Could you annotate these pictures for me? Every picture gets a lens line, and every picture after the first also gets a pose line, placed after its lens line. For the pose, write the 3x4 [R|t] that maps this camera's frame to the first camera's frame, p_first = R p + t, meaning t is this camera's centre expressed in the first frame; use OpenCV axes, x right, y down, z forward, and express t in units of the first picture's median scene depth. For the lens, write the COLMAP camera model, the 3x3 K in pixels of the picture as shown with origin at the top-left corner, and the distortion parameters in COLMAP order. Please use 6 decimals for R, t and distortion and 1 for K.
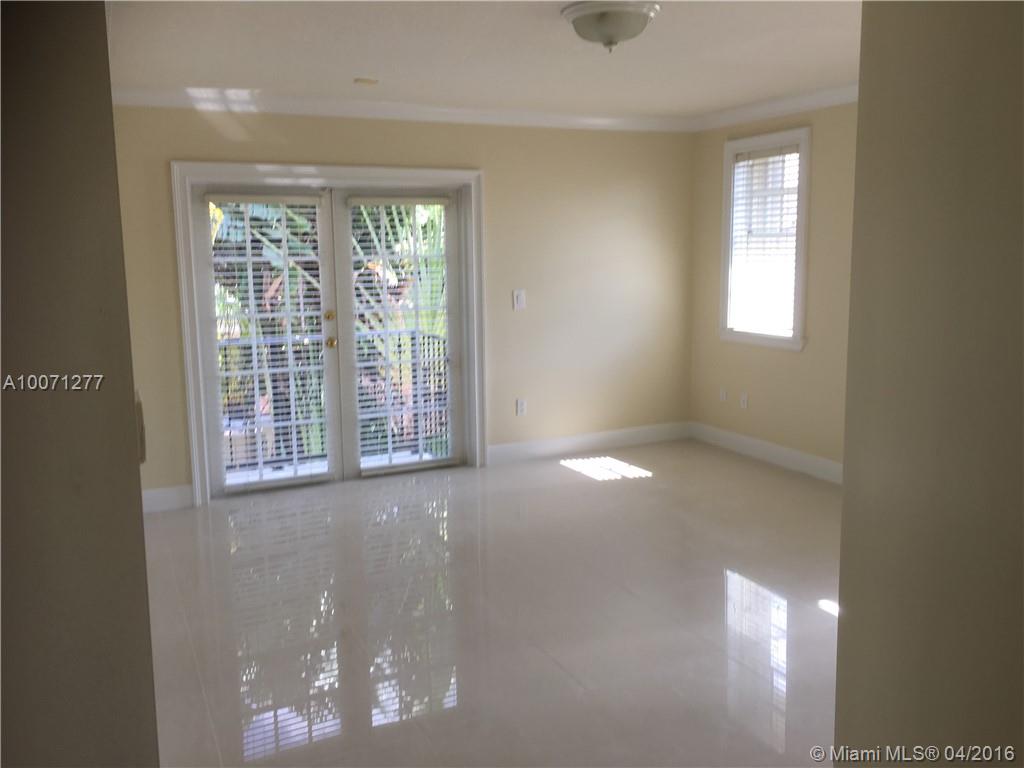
lens RADIAL K [[889.2, 0, 495.6], [0, 889.2, 382.0], [0, 0, 1]] dist [0.070479, -0.002333]
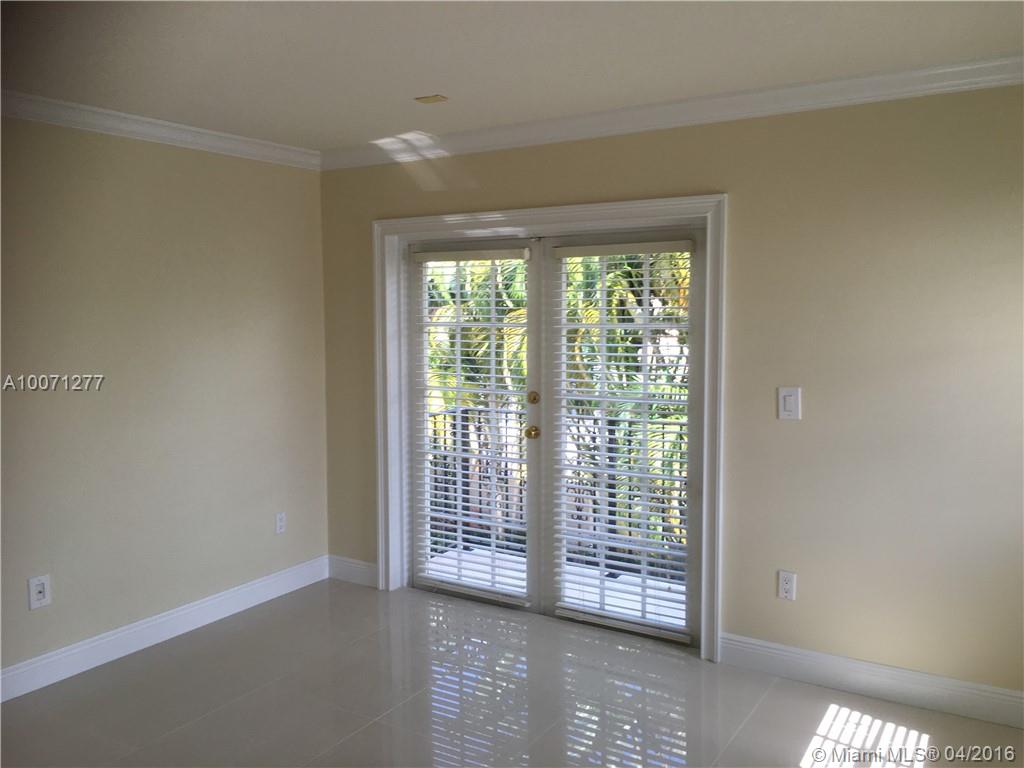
lens RADIAL K [[867.8, 0, 512.0], [0, 867.8, 384.0], [0, 0, 1]] dist [0.103405, -0.140369]
pose [[0.552806, 0.090504, -0.828381, 0.420727], [-0.127933, 0.991517, 0.022953, -0.099168], [0.823431, 0.093289, 0.559695, 0.540953]]
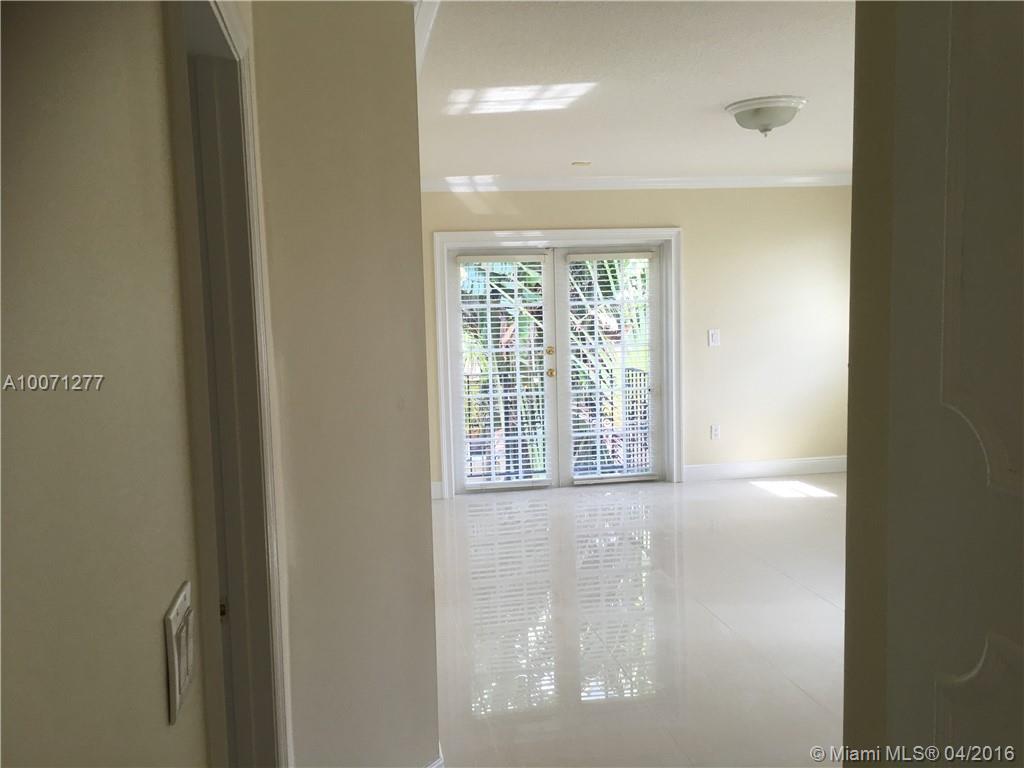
lens RADIAL K [[879.9, 0, 512.0], [0, 879.9, 384.0], [0, 0, 1]] dist [0.047325, -0.008027]
pose [[0.970848, 0.008405, -0.239548, 0.048093], [-0.021319, 0.998452, -0.051372, 0.031660], [0.238745, 0.054981, 0.969525, -0.164520]]
